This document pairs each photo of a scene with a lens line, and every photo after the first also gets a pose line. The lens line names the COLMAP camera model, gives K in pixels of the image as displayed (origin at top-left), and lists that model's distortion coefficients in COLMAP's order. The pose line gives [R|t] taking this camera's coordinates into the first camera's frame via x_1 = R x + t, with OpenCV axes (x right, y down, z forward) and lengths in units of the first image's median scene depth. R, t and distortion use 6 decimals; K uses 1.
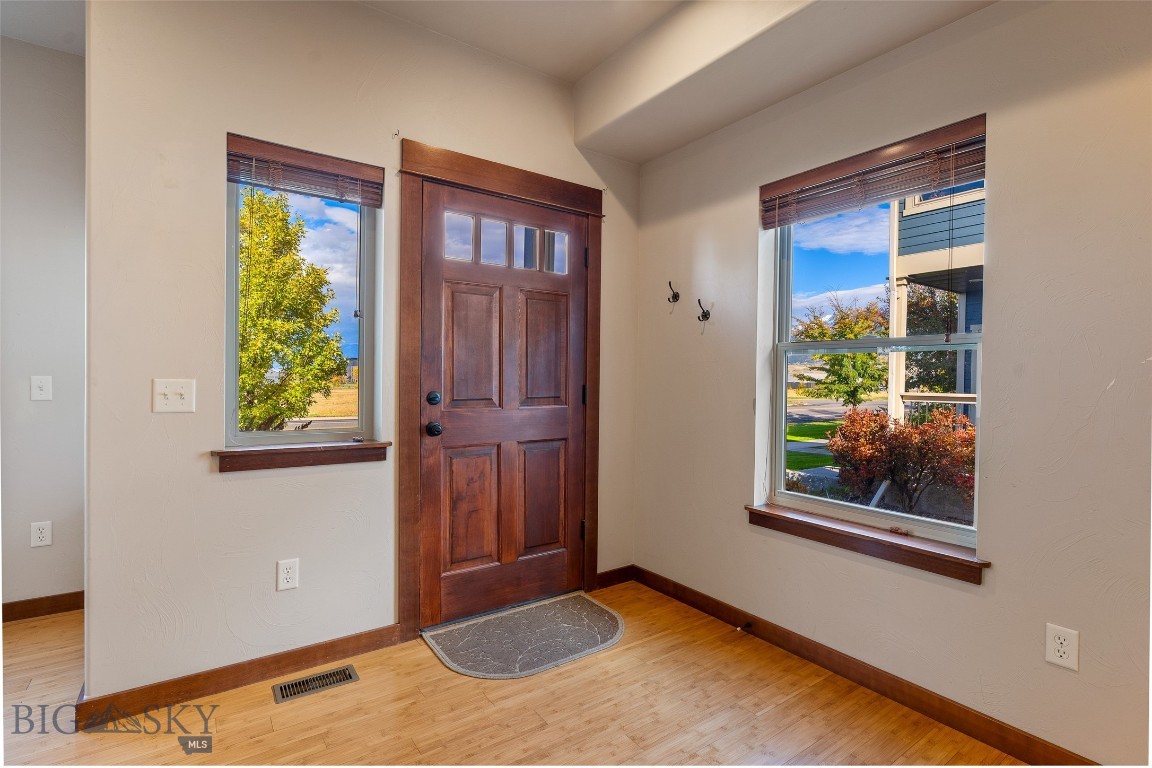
lens RADIAL K [[545.3, 0, 573.0], [0, 545.3, 384.8], [0, 0, 1]] dist [-0.001526, -0.000049]
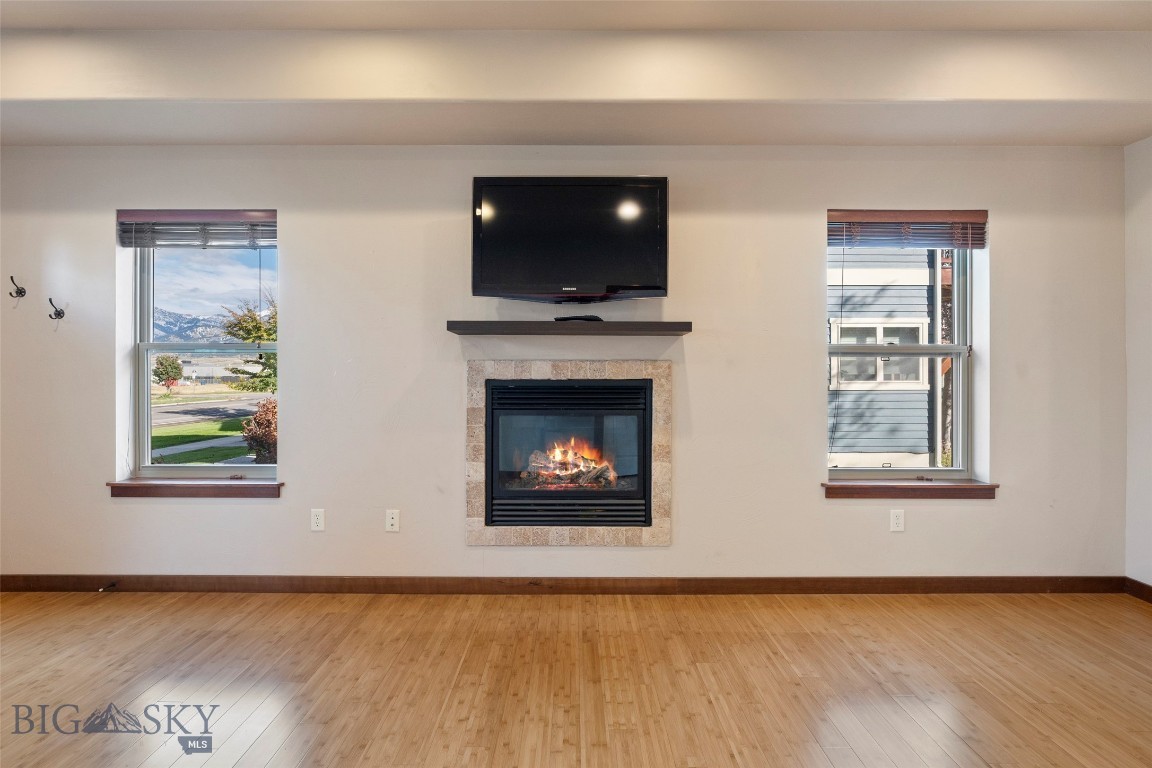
lens RADIAL K [[532.2, 0, 575.1], [0, 532.2, 376.5], [0, 0, 1]] dist [-0.003748, 0.000792]
pose [[0.577797, -0.013534, 0.816068, -0.024966], [0.015573, 0.999863, 0.005556, 0.006169], [-0.816032, 0.009498, 0.577929, -0.451713]]
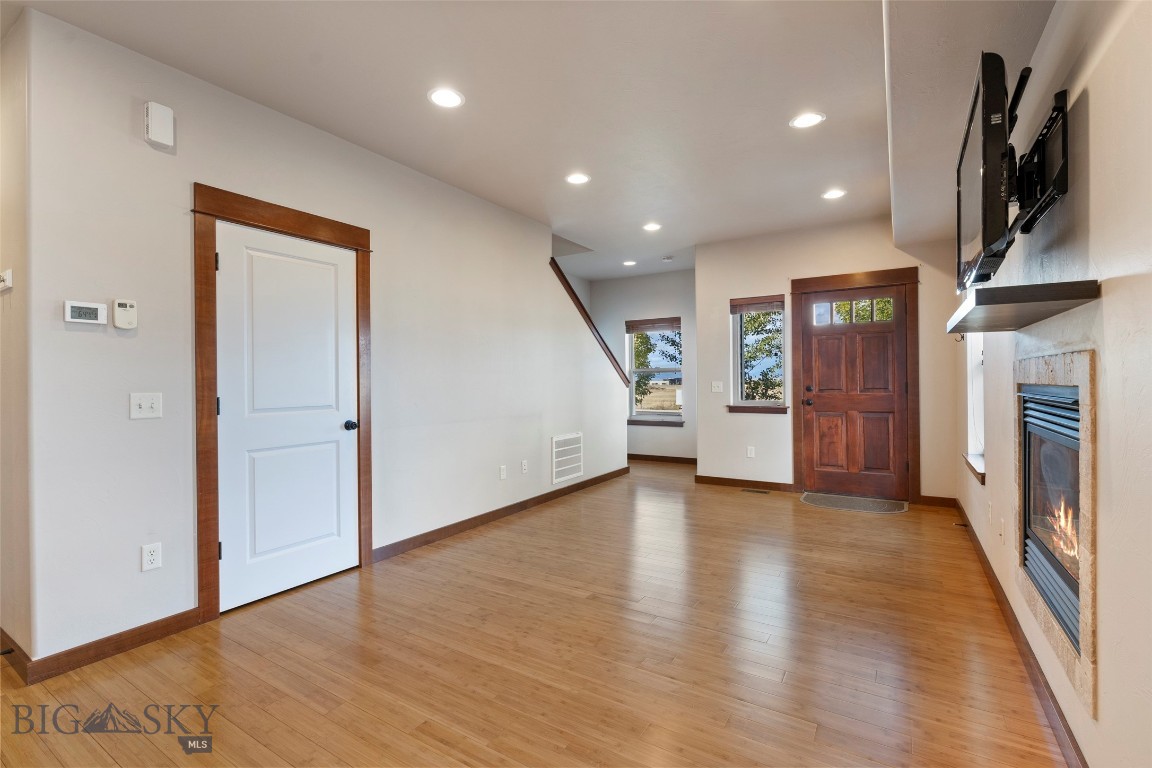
lens RADIAL K [[514.8, 0, 576.0], [0, 514.8, 384.0], [0, 0, 1]] dist [-0.002765, 0.000262]
pose [[0.383779, -0.009507, -0.923376, 1.286116], [0.004634, 0.999954, -0.008369, 0.018592], [0.923413, -0.001067, 0.383805, -0.677353]]
